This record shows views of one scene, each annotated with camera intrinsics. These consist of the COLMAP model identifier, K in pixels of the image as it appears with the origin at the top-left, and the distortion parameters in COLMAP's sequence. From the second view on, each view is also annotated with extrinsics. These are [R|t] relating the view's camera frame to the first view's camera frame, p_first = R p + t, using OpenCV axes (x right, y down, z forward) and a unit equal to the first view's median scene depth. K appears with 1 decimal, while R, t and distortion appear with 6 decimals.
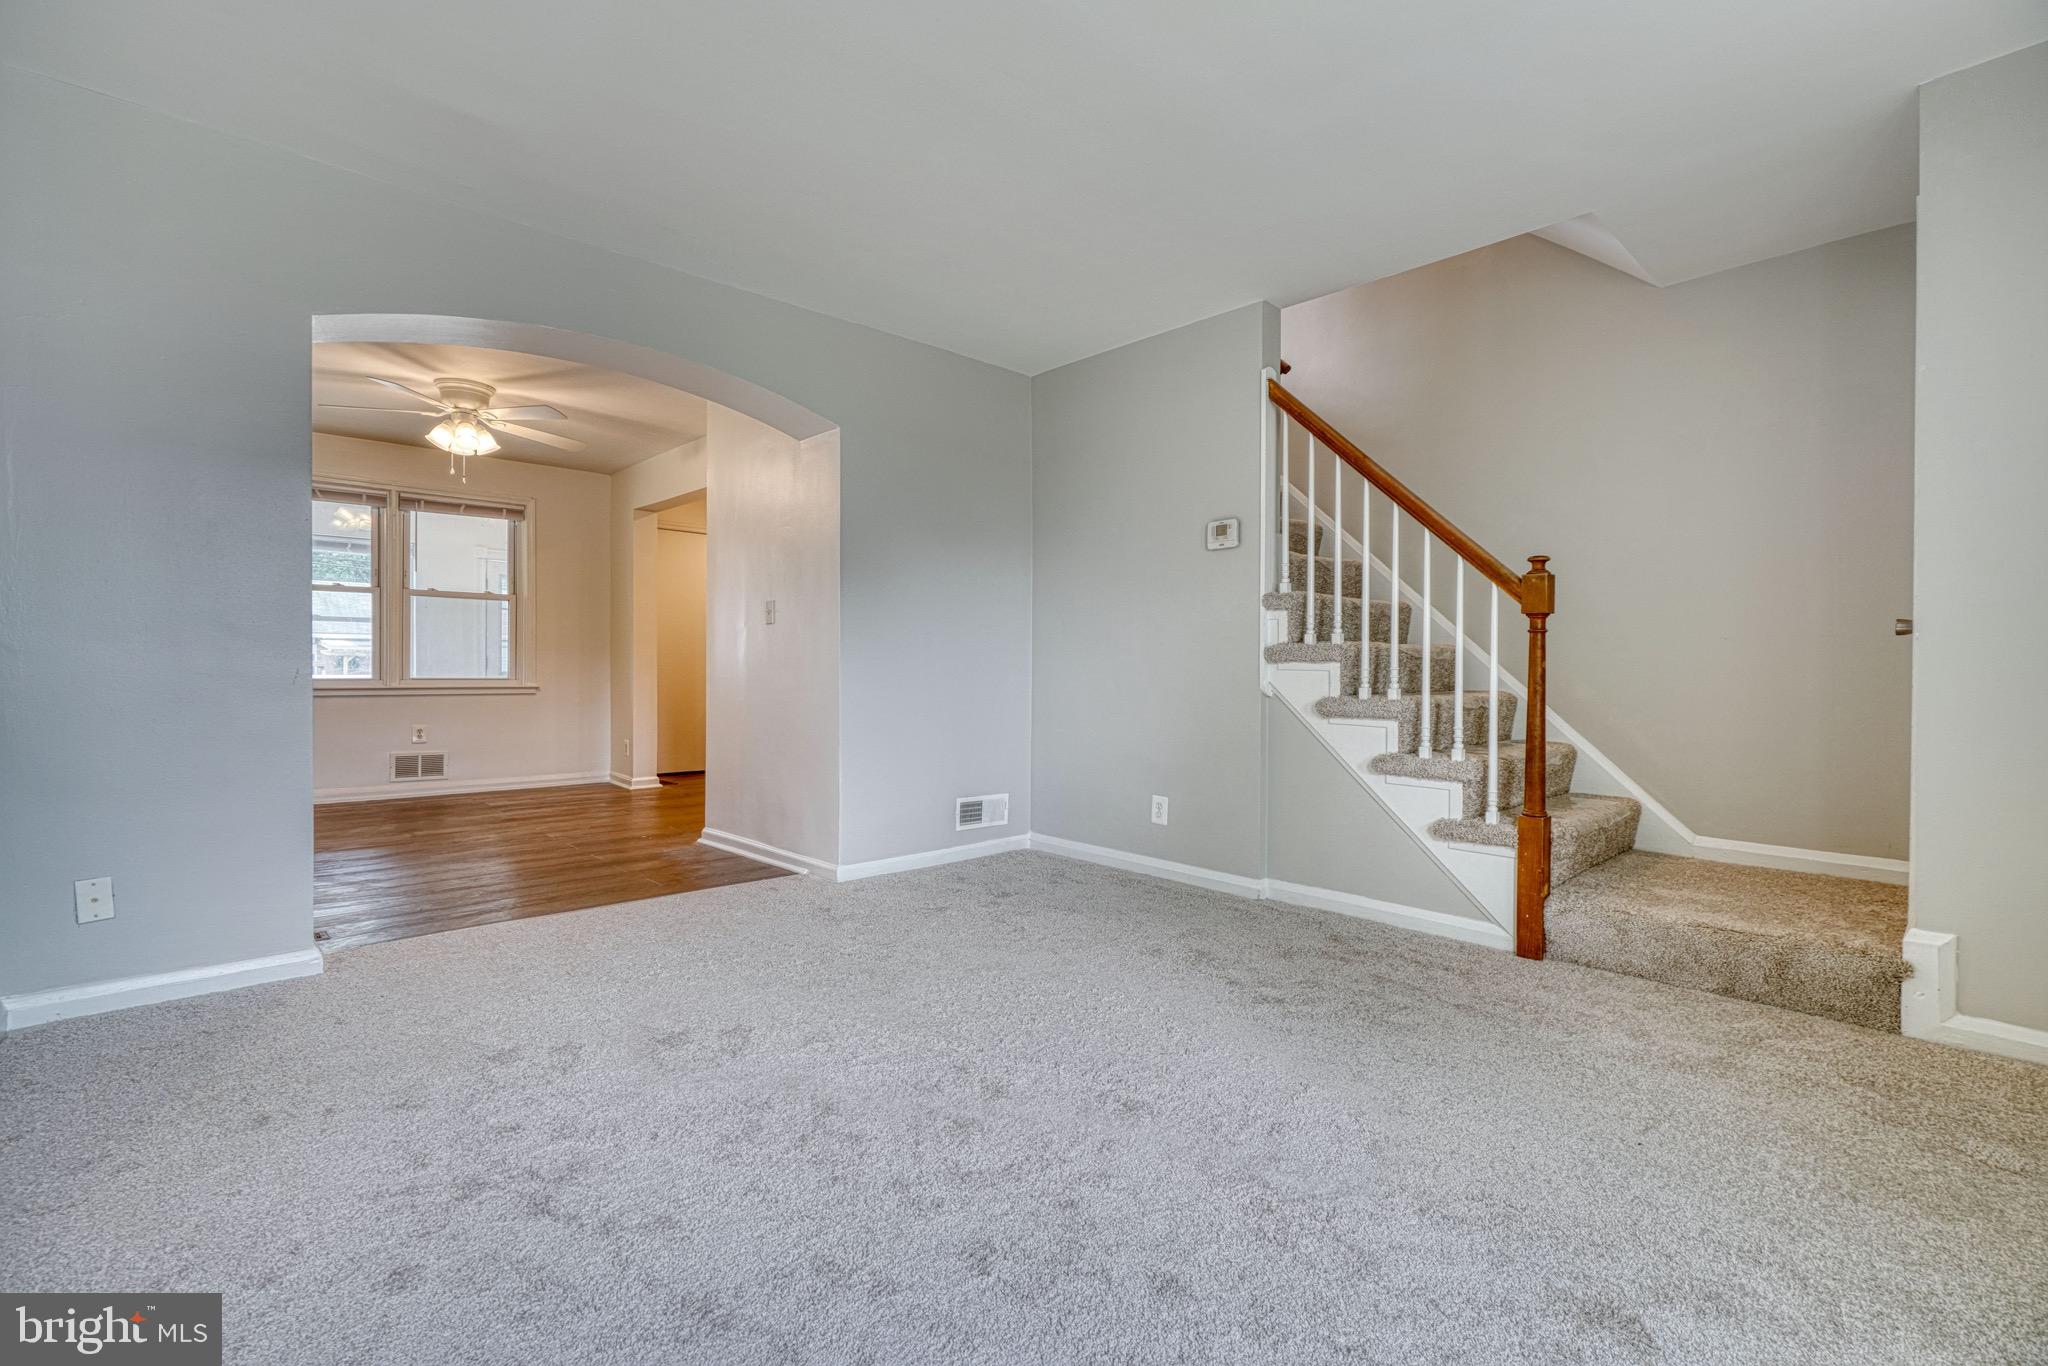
lens RADIAL K [[911.0, 0, 1024.0], [0, 911.0, 683.0], [0, 0, 1]] dist [-0.013158, 0.005446]
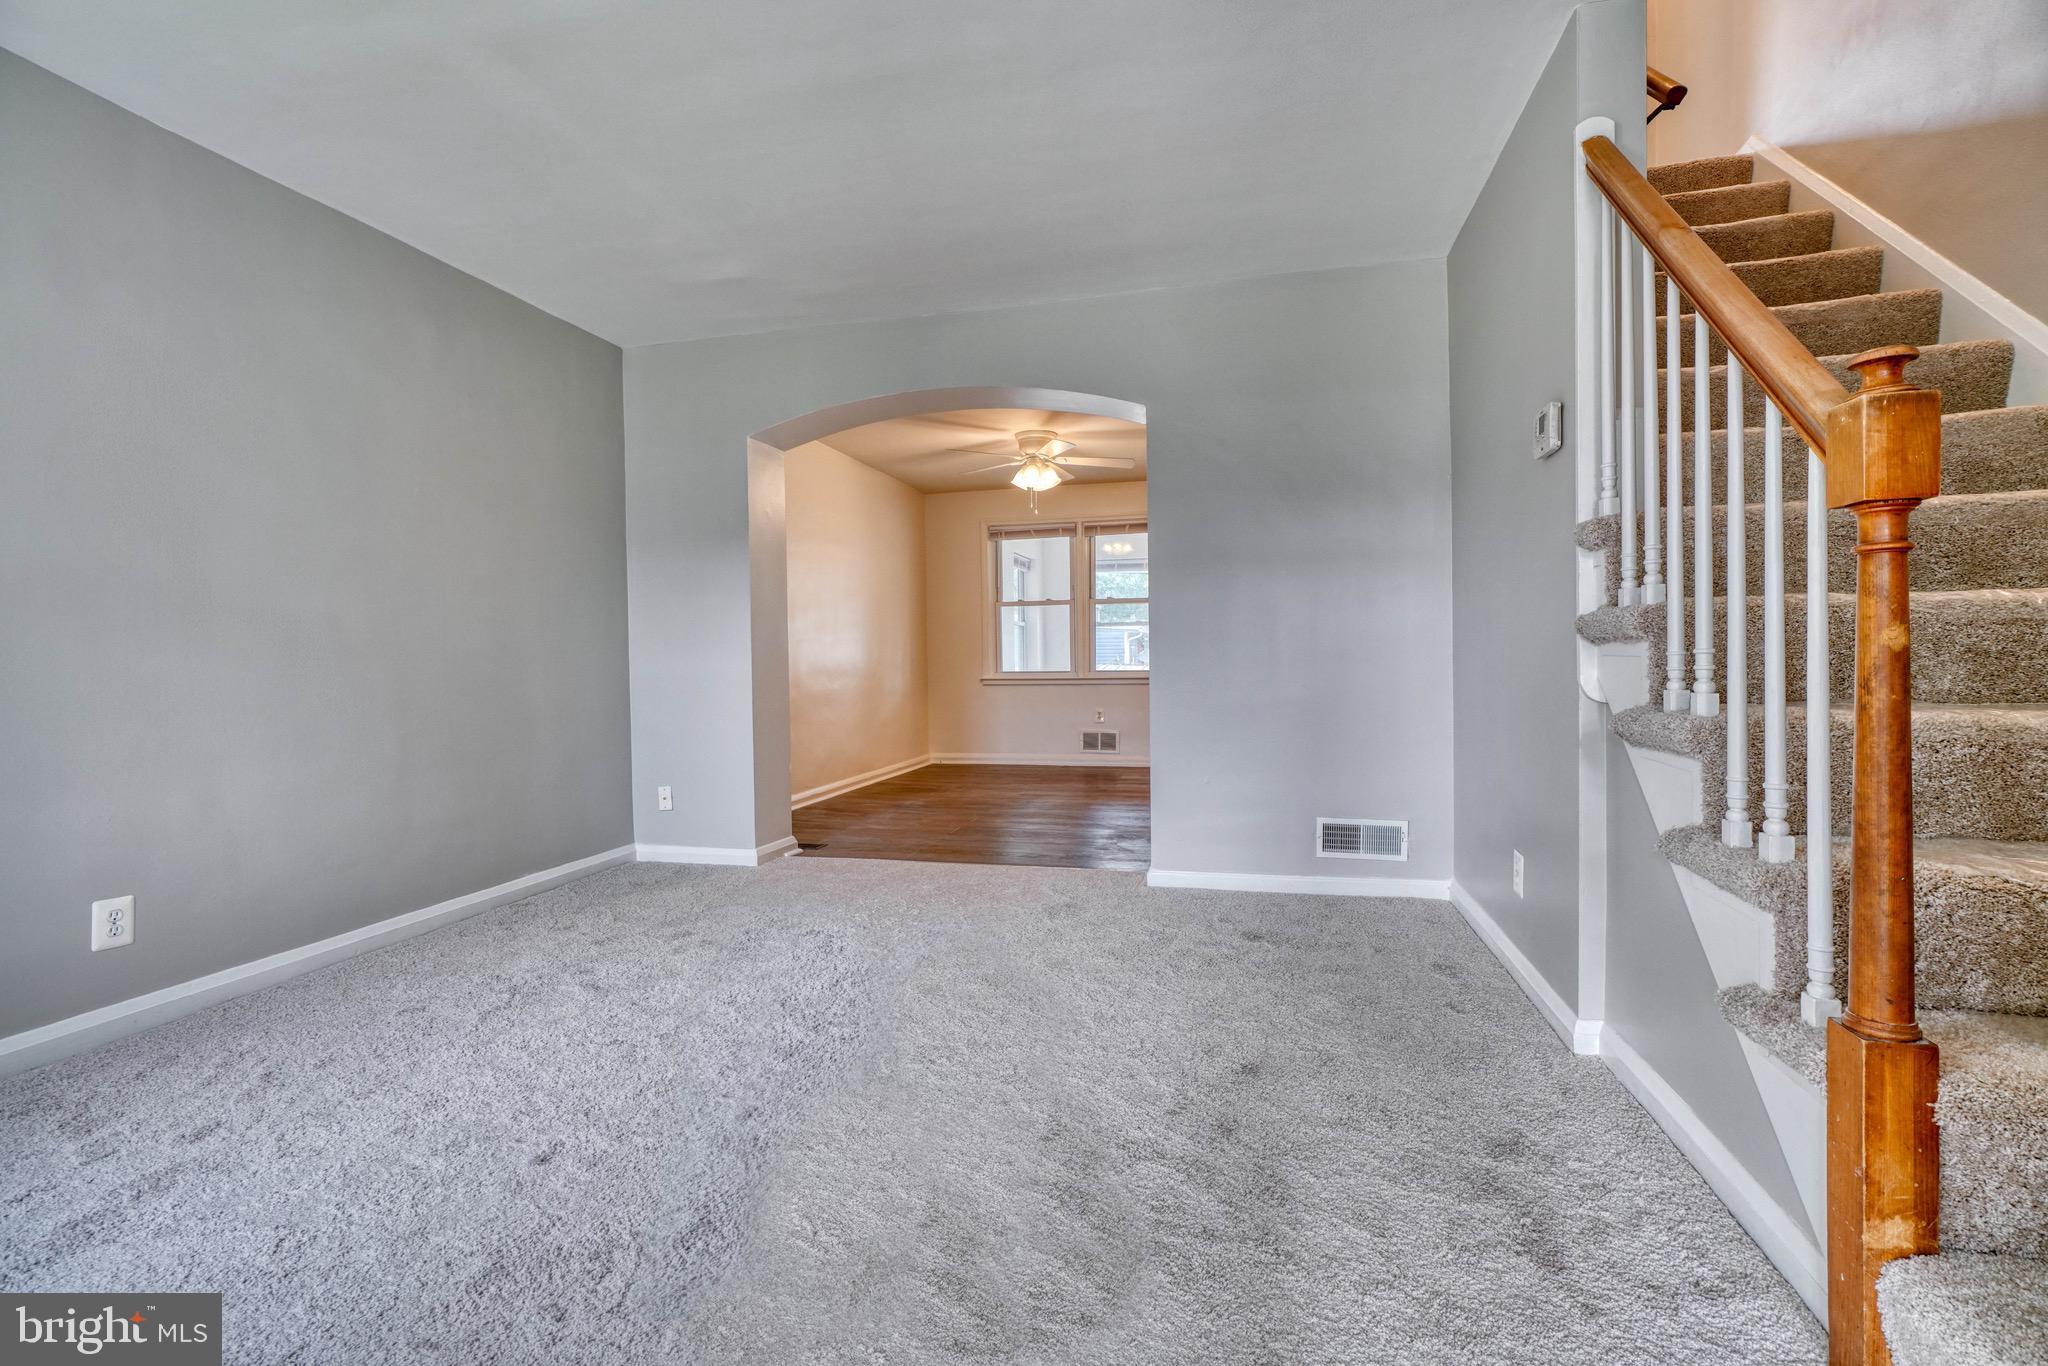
lens RADIAL K [[911.0, 0, 1024.0], [0, 911.0, 683.0], [0, 0, 1]] dist [-0.013158, 0.005446]
pose [[0.545762, 0.008484, -0.837897, 0.542702], [0.000743, 0.999943, 0.010609, -0.002563], [0.837940, -0.006412, 0.545725, 0.397443]]
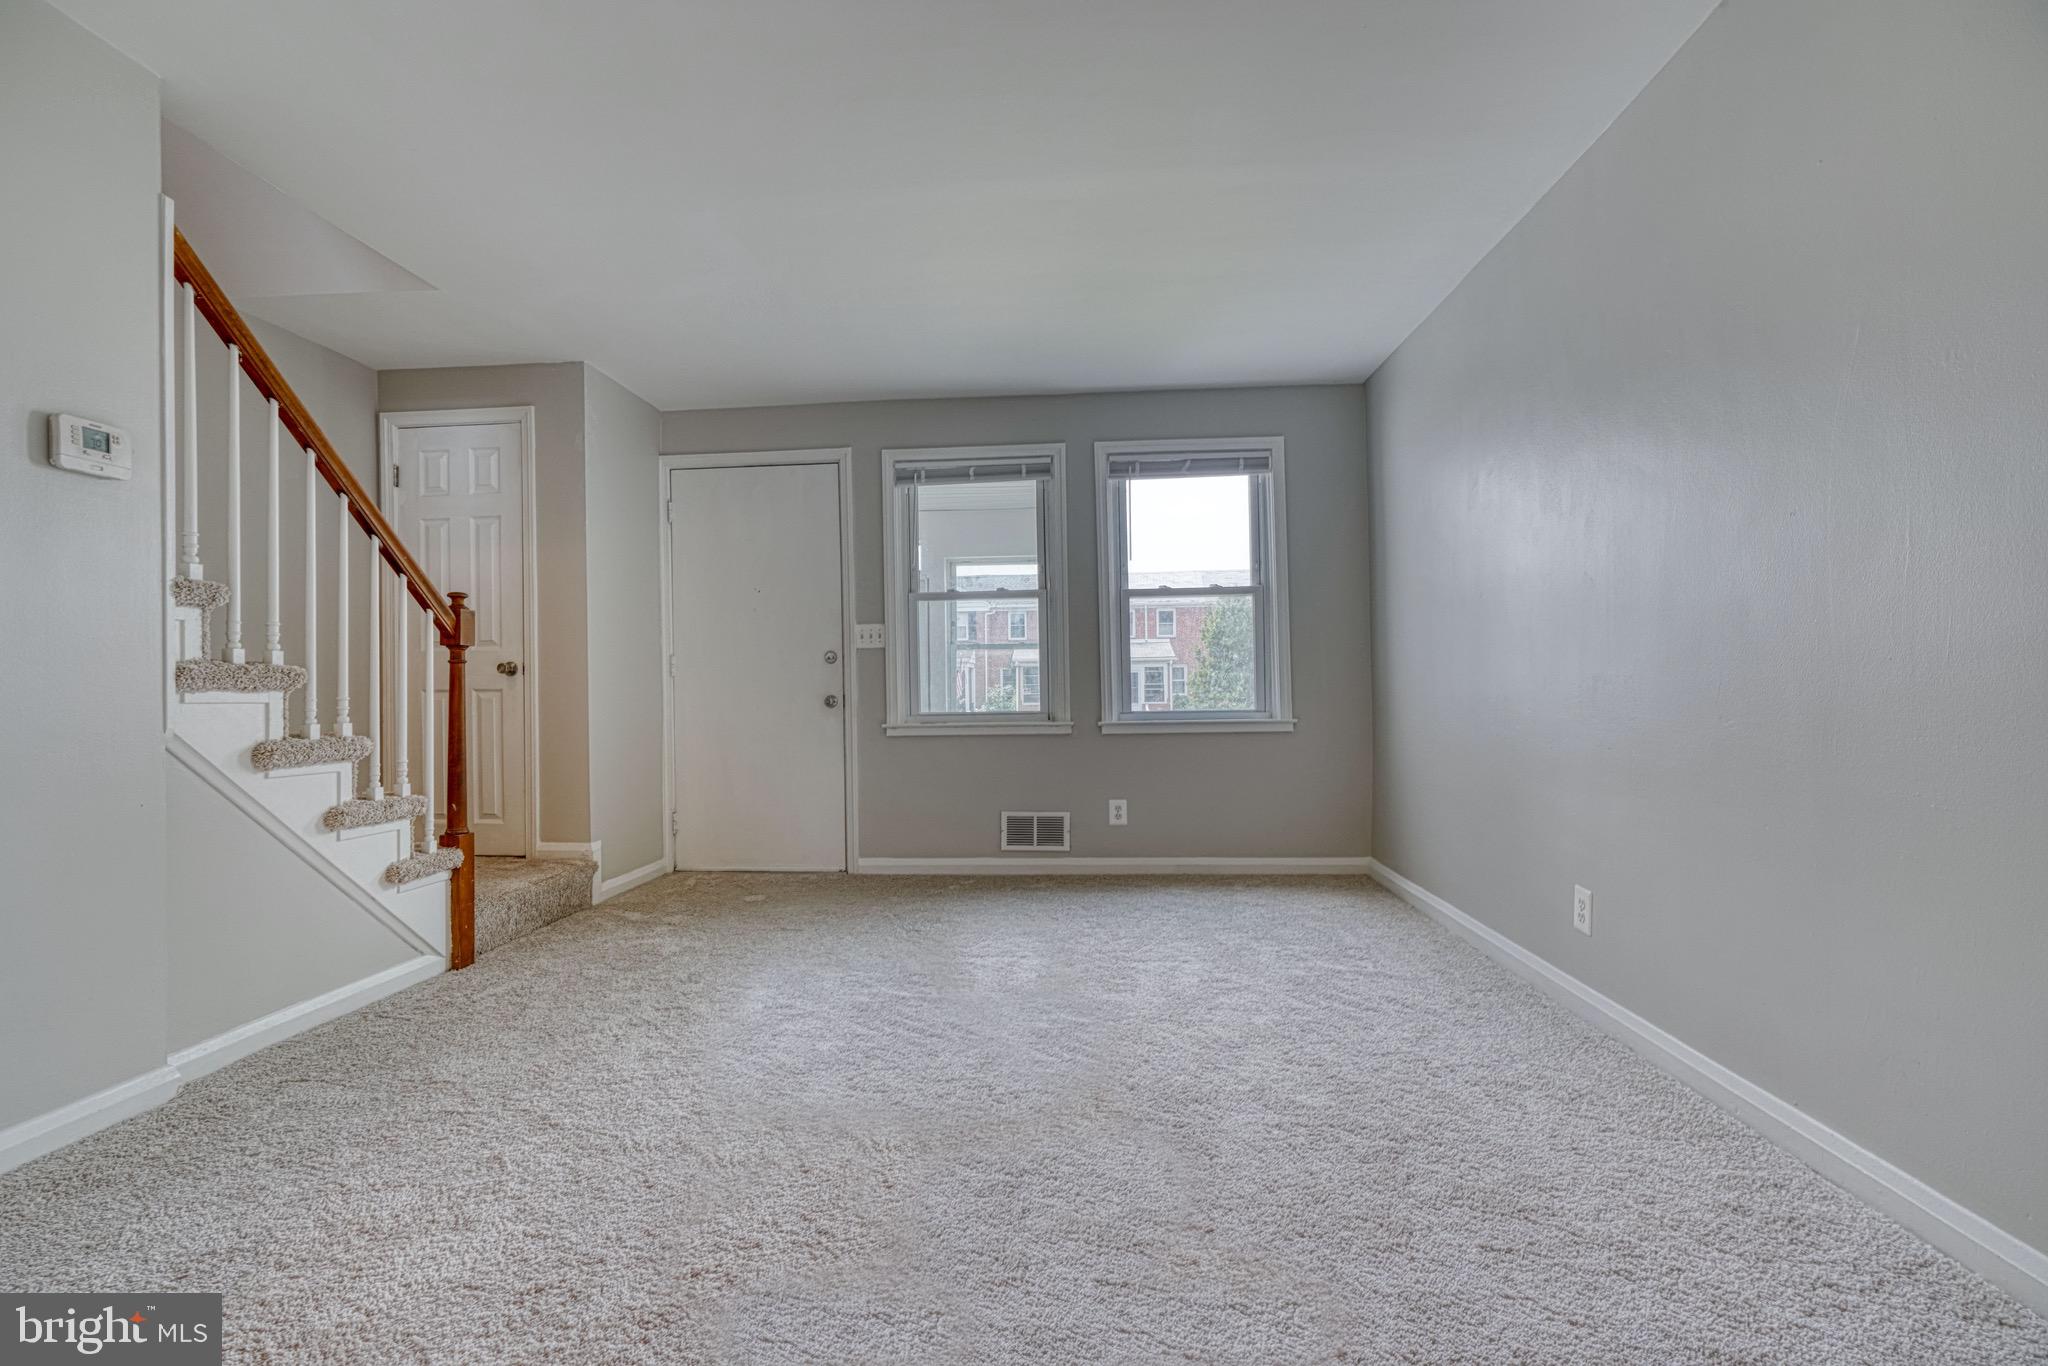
lens RADIAL K [[911.0, 0, 1024.0], [0, 911.0, 683.0], [0, 0, 1]] dist [-0.013158, 0.005446]
pose [[-0.674246, 0.010325, 0.738435, -0.548832], [0.023144, 0.999707, 0.007154, -0.019176], [-0.738144, 0.021914, -0.674287, 0.988068]]
